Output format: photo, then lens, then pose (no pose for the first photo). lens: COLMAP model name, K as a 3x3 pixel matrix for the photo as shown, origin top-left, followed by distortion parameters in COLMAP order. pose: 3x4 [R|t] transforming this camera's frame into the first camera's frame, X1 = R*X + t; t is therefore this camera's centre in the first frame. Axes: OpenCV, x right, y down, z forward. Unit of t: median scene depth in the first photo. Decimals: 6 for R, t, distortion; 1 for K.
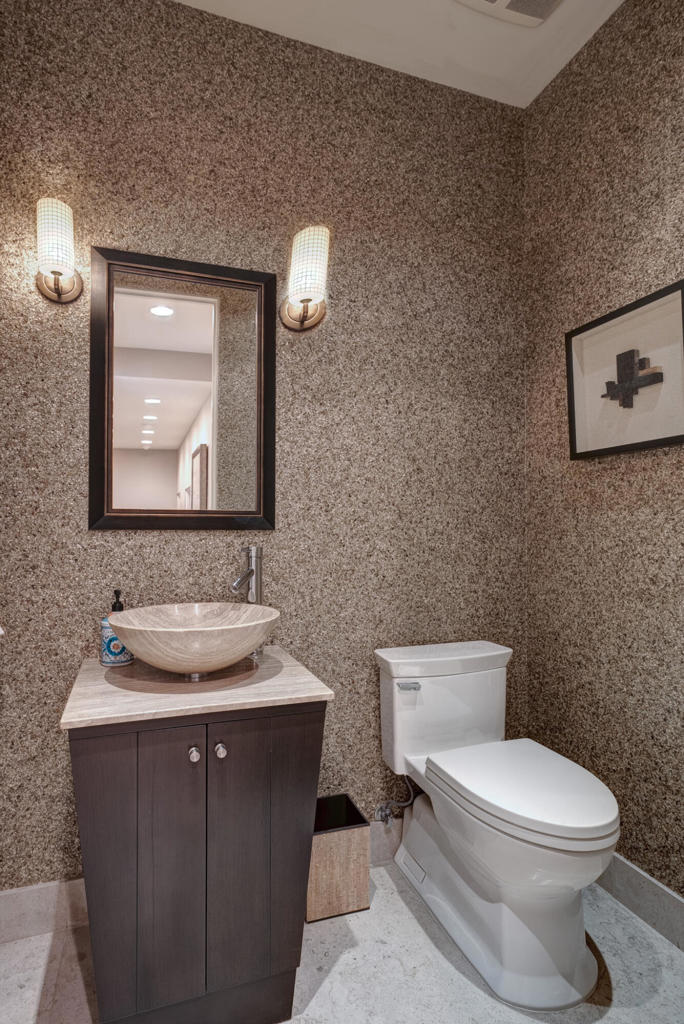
lens RADIAL K [[556.5, 0, 341.0], [0, 556.5, 516.6], [0, 0, 1]] dist [0.002670, 0.000132]
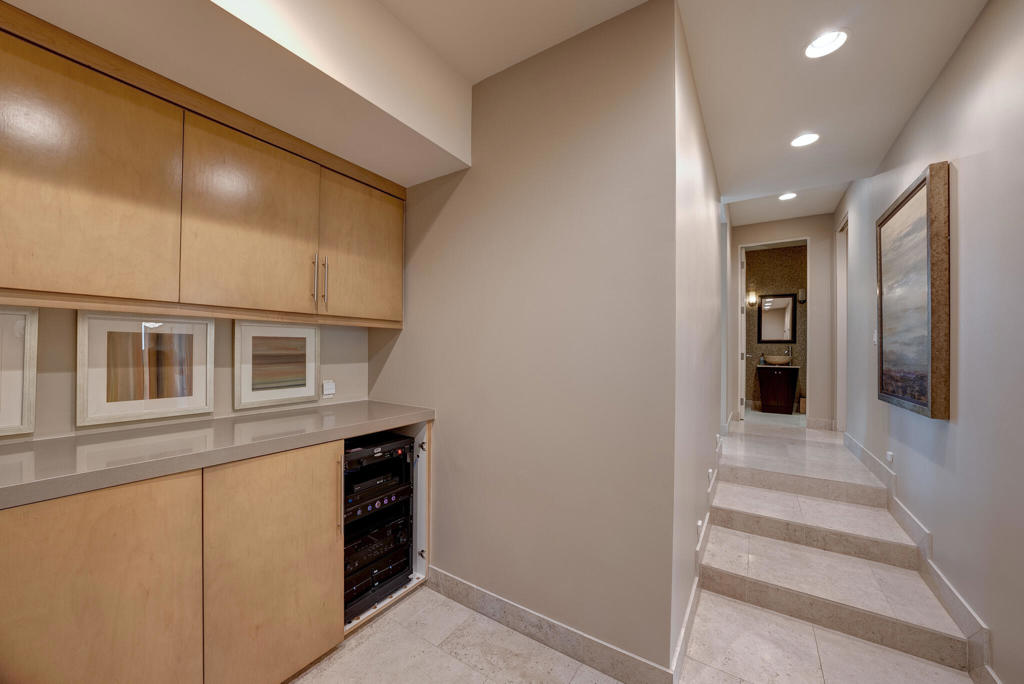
lens RADIAL K [[375.2, 0, 514.5], [0, 375.2, 346.1], [0, 0, 1]] dist [-0.000234, -0.000007]
pose [[0.599628, 0.010980, -0.800203, 1.172920], [-0.002909, 0.999929, 0.011541, 0.014934], [0.800273, -0.004593, 0.599618, -3.404914]]
